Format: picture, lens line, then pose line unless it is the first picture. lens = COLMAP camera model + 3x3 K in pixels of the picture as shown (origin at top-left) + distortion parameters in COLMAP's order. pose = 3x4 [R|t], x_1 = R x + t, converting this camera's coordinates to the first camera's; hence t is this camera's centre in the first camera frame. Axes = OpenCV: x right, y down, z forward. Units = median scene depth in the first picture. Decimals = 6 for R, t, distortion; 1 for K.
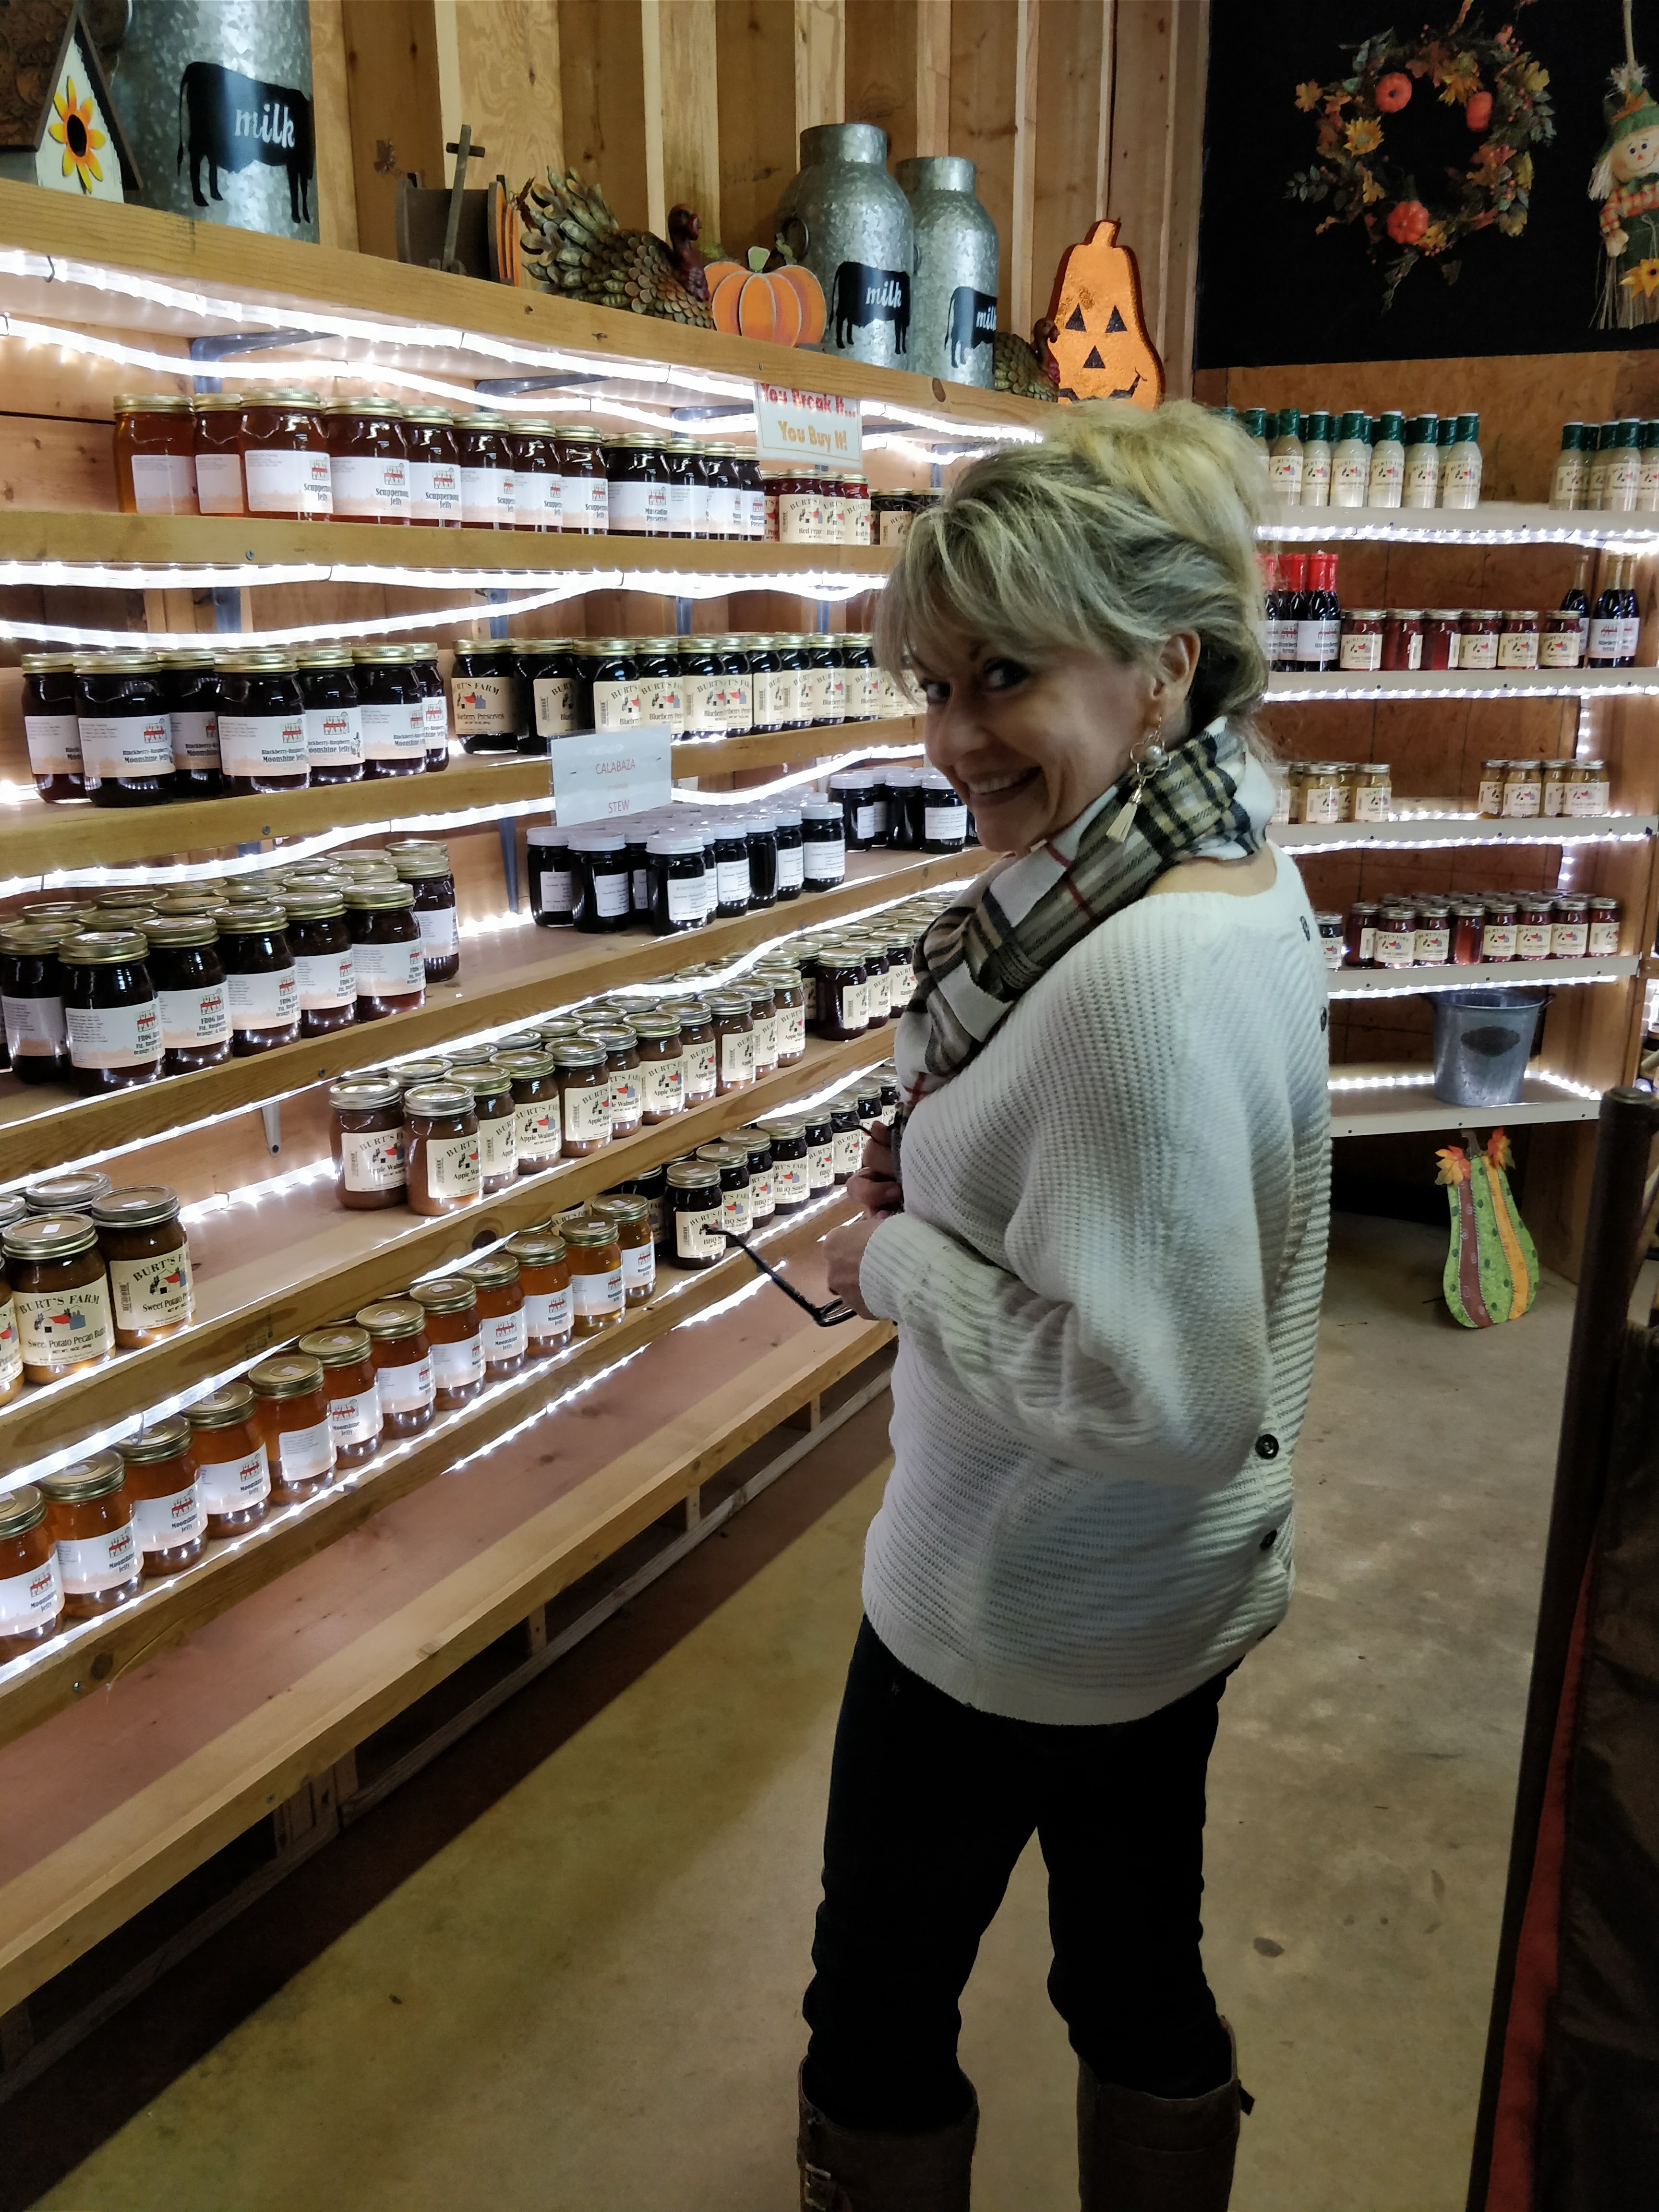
lens RADIAL K [[1852.4, 0, 829.5], [0, 1852.4, 1106.0], [0, 0, 1]] dist [-0.008817, 0.006372]
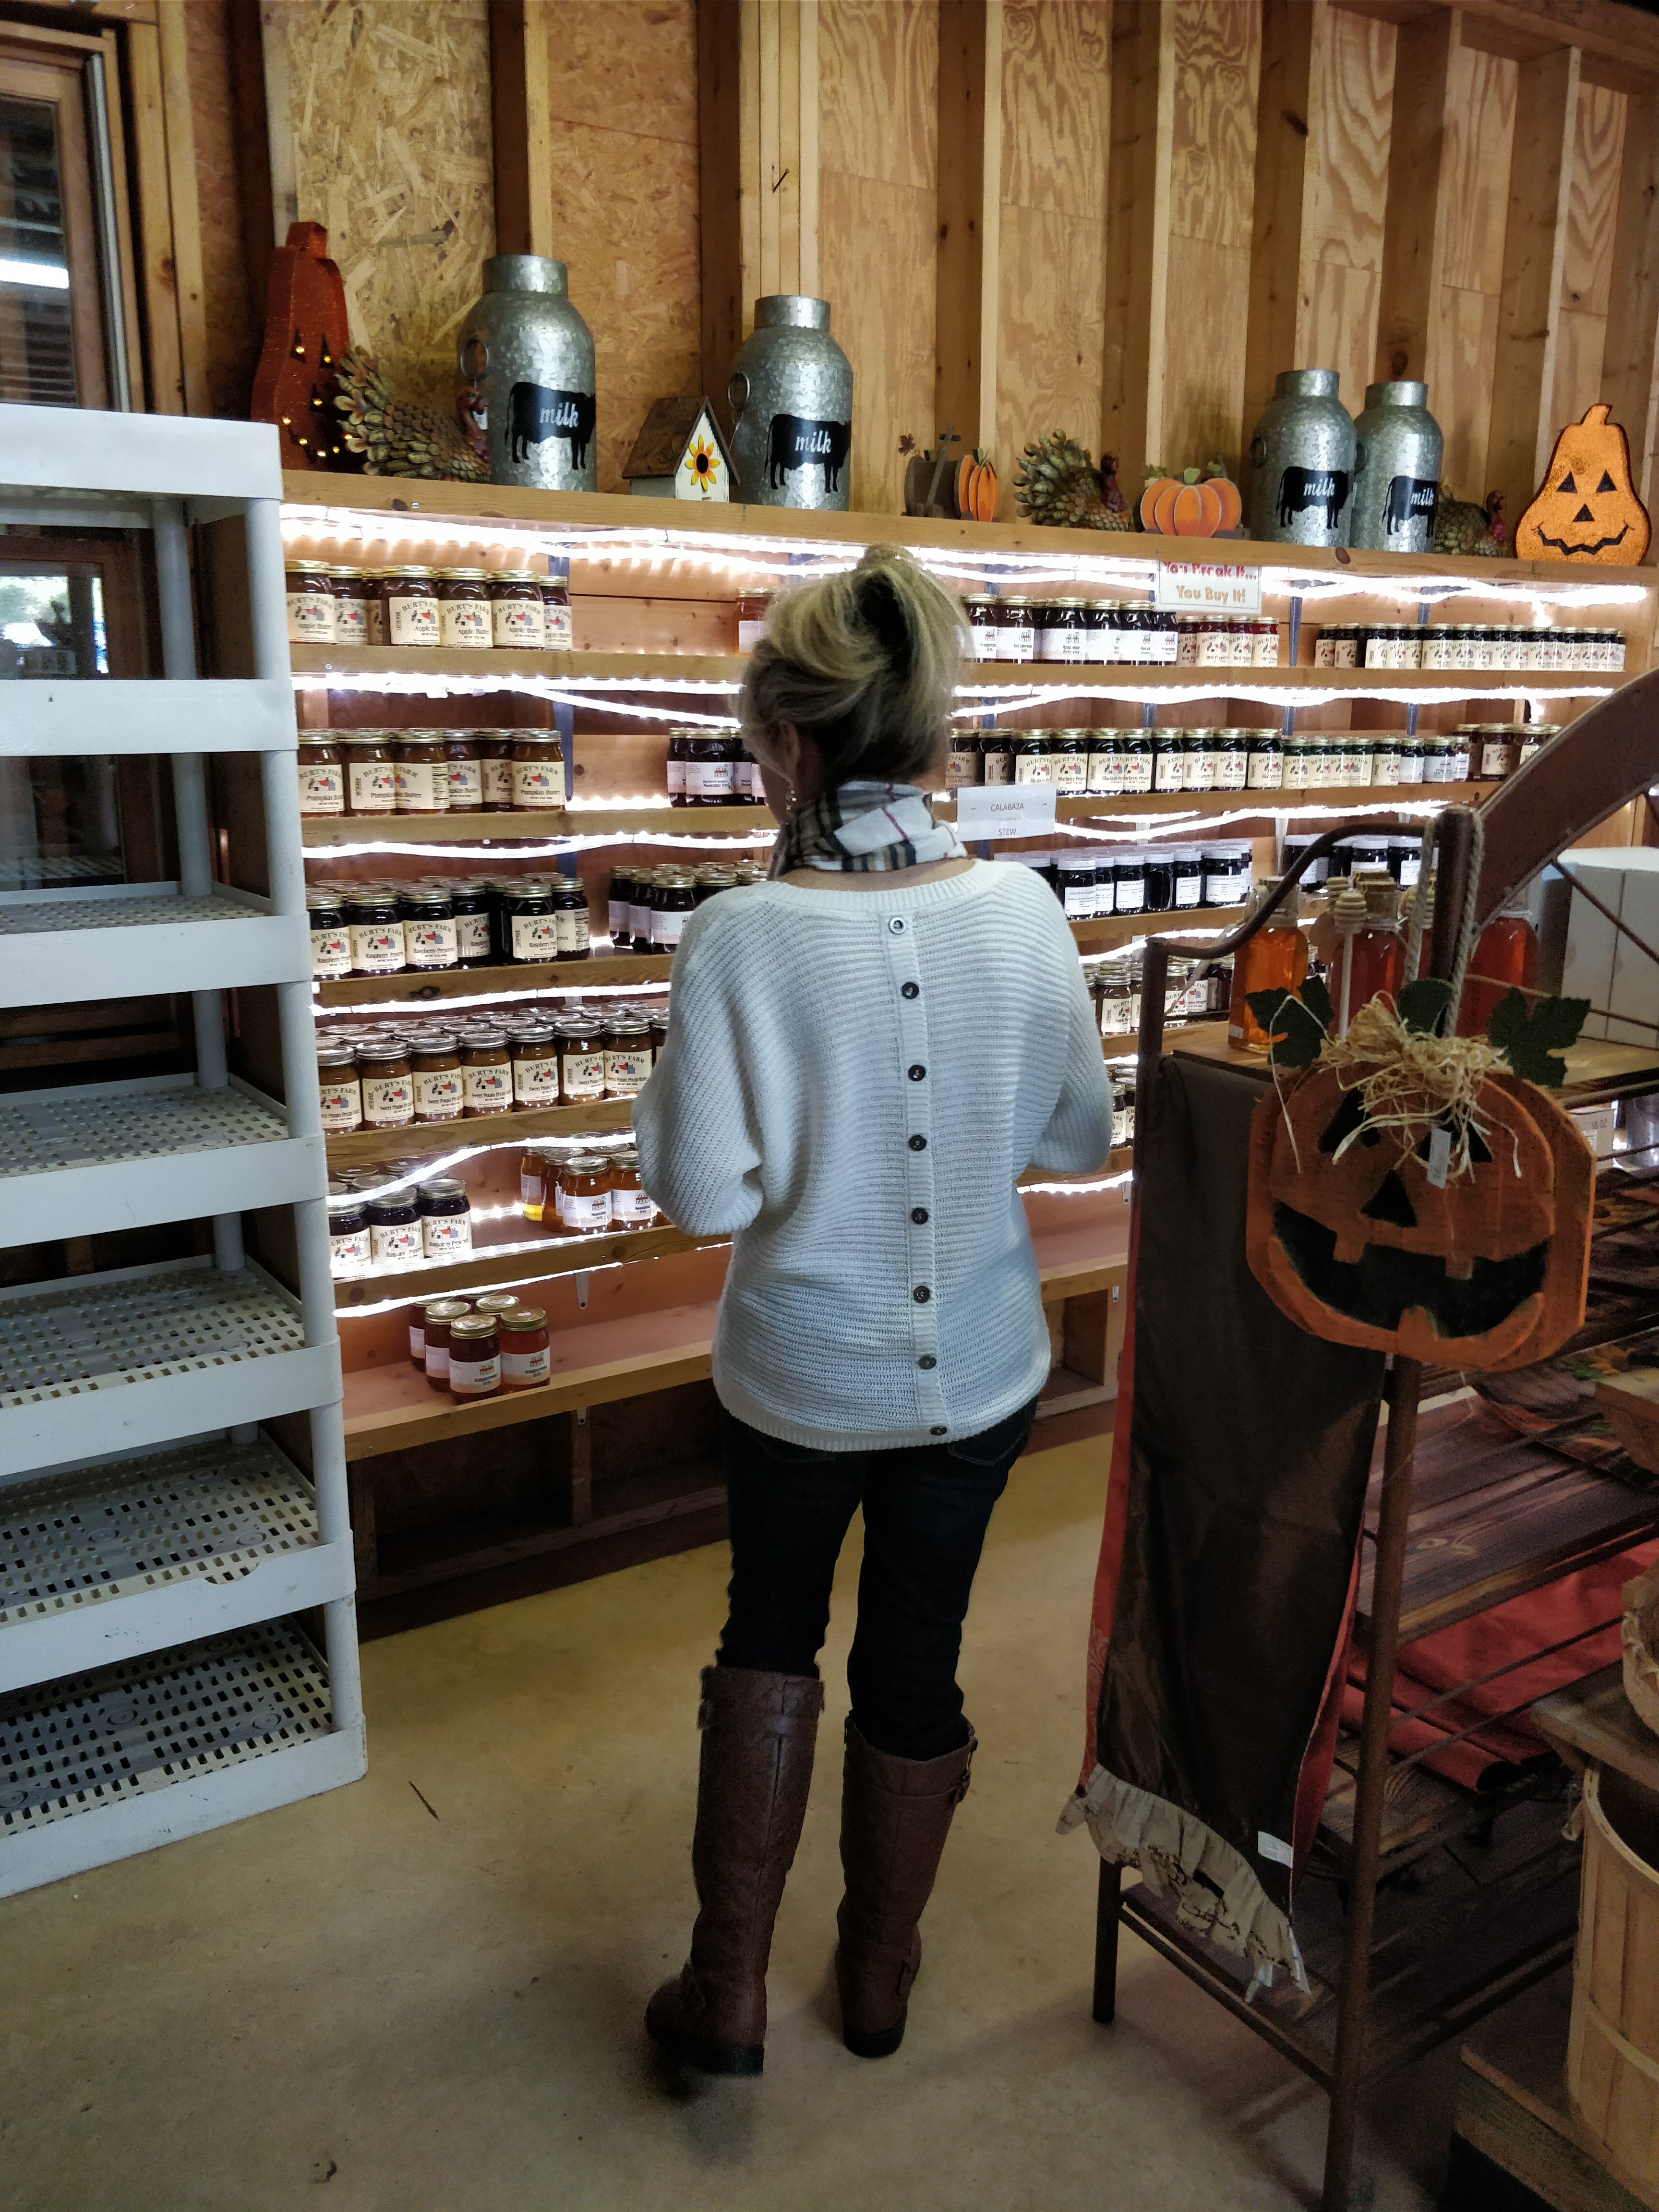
lens RADIAL K [[1791.1, 0, 829.5], [0, 1791.1, 1106.0], [0, 0, 1]] dist [0.059540, -0.120535]
pose [[0.886770, 0.106968, -0.449663, 0.442356], [-0.130508, 0.991212, -0.021577, 0.119288], [0.443403, 0.077818, 0.892938, -0.407281]]
